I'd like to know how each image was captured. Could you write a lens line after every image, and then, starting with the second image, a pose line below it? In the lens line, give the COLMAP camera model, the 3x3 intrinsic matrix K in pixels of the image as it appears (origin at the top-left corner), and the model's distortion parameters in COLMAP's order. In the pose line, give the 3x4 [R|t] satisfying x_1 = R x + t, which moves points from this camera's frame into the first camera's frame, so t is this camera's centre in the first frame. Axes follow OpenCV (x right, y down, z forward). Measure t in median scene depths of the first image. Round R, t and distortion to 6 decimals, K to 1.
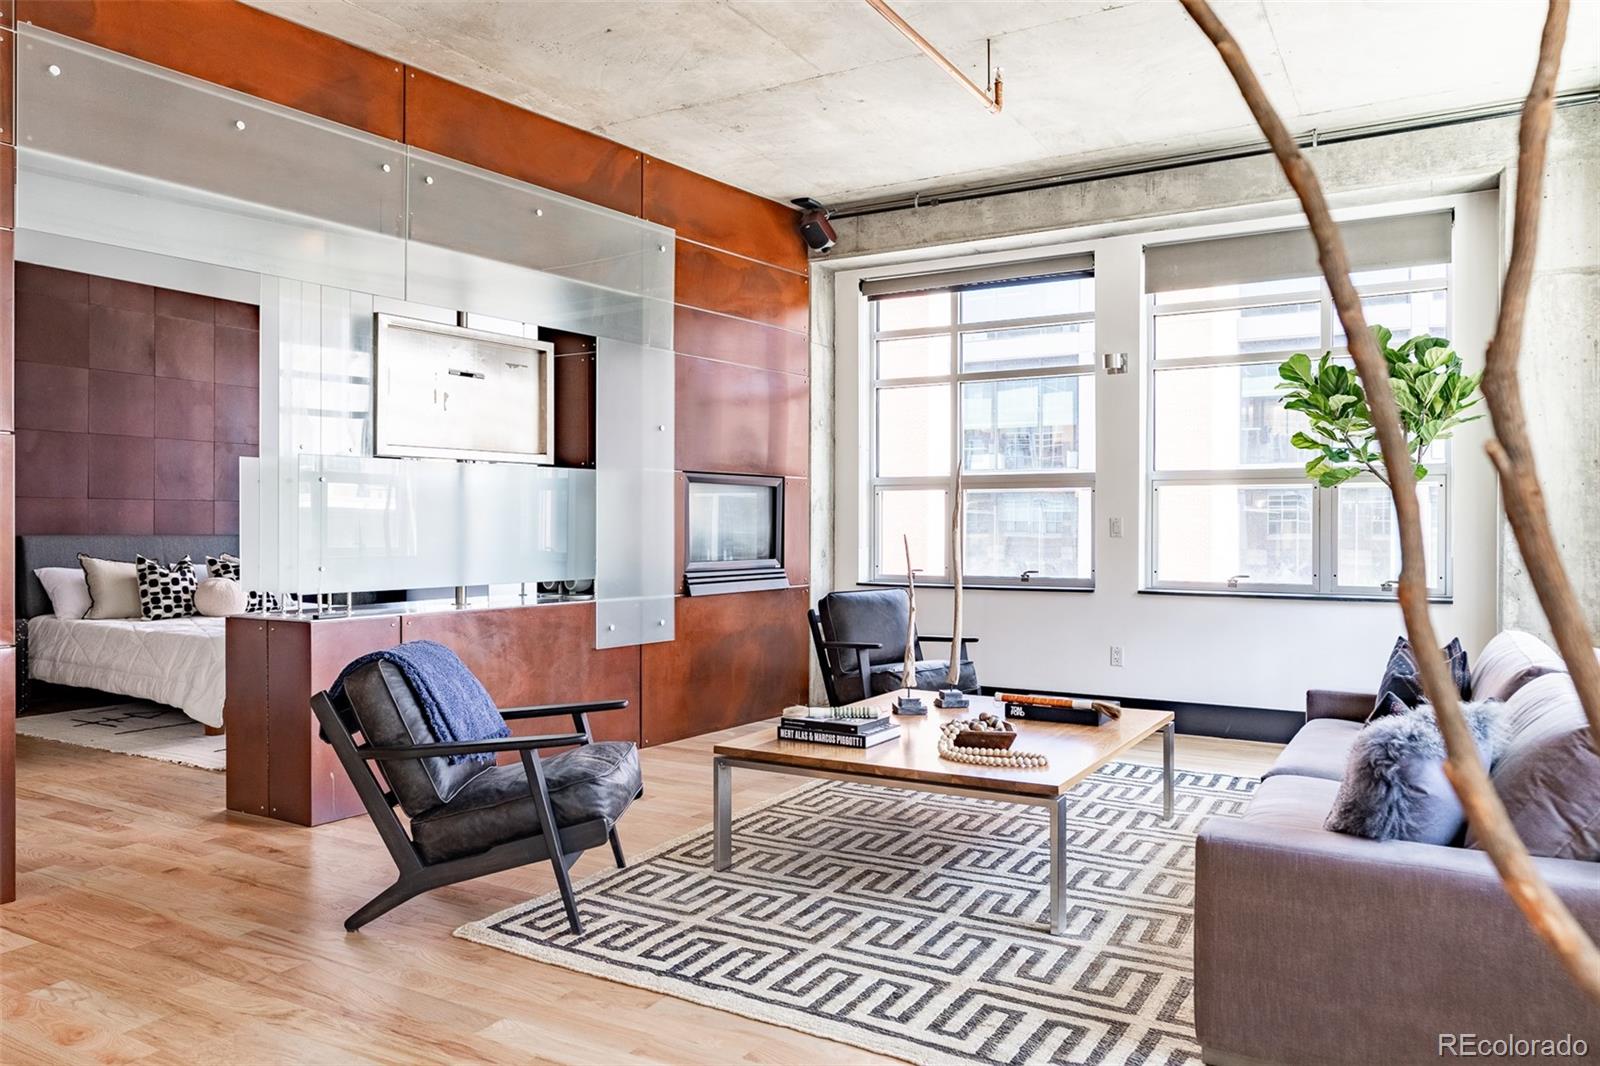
lens RADIAL K [[1124.0, 0, 800.0], [0, 1124.0, 533.0], [0, 0, 1]] dist [0.002833, 0.001351]
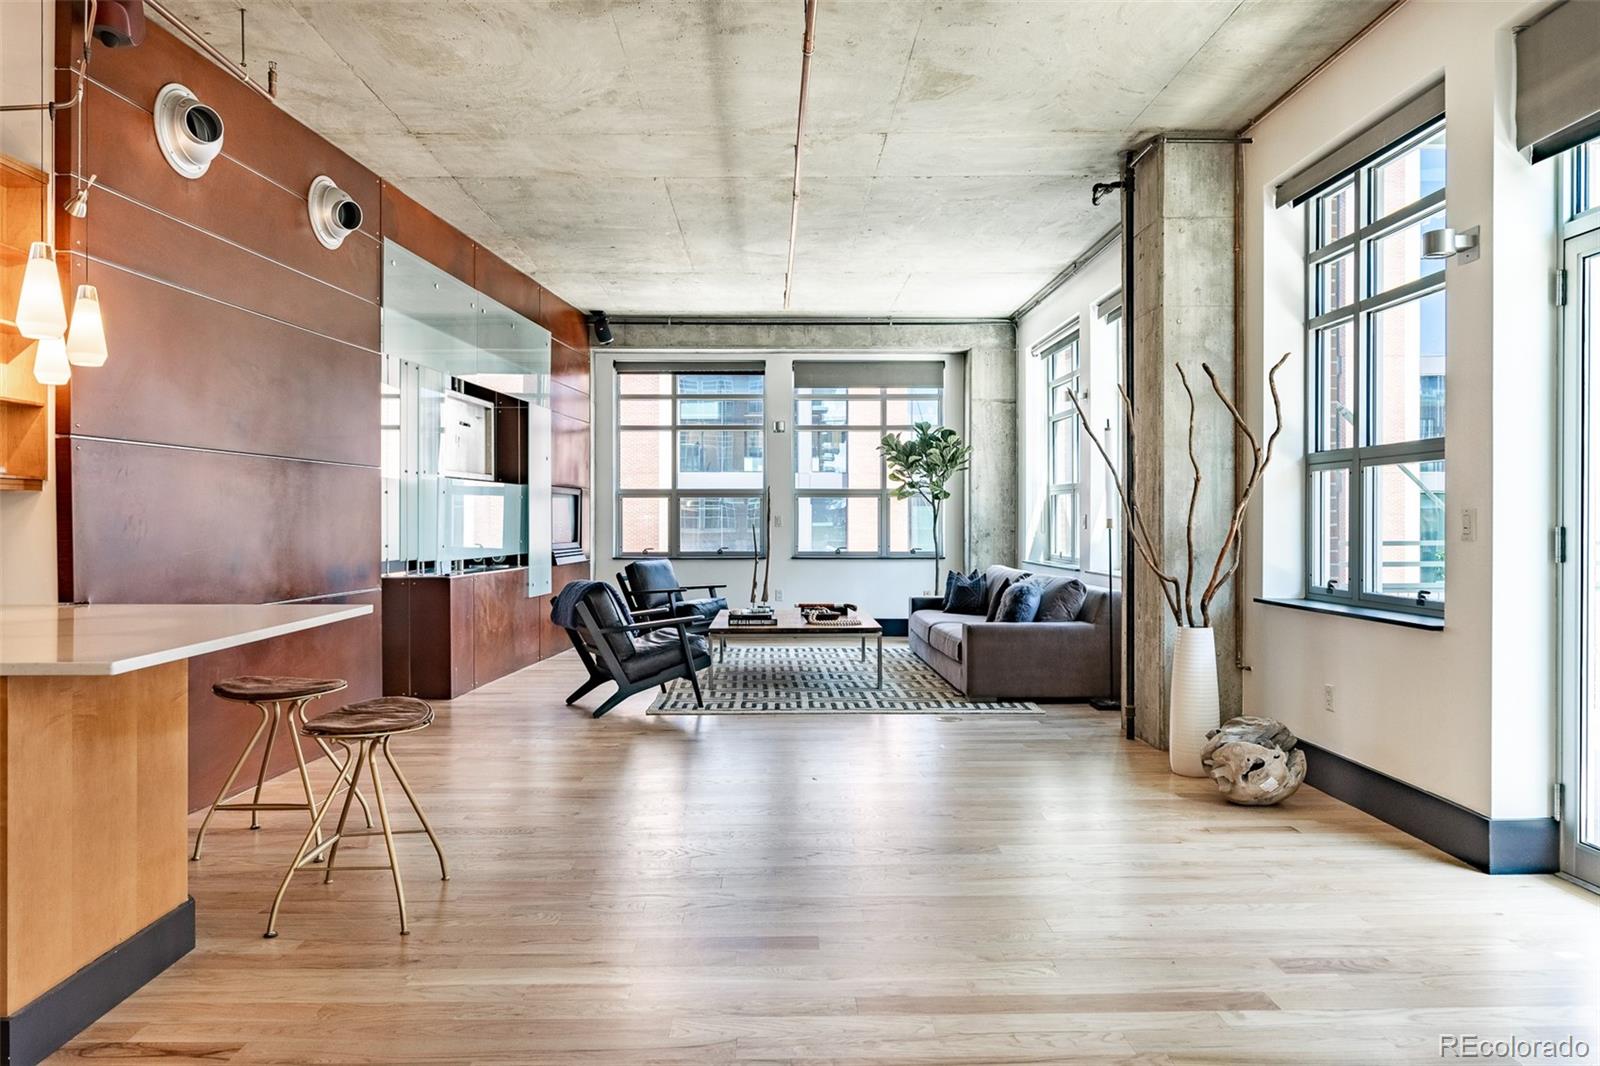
lens RADIAL K [[1101.0, 0, 800.0], [0, 1101.0, 533.0], [0, 0, 1]] dist [-0.003534, 0.000319]
pose [[0.848677, -0.007816, 0.528854, -0.589642], [0.006324, 0.999969, 0.004631, 0.005696], [-0.528874, -0.000586, 0.848700, -0.459893]]
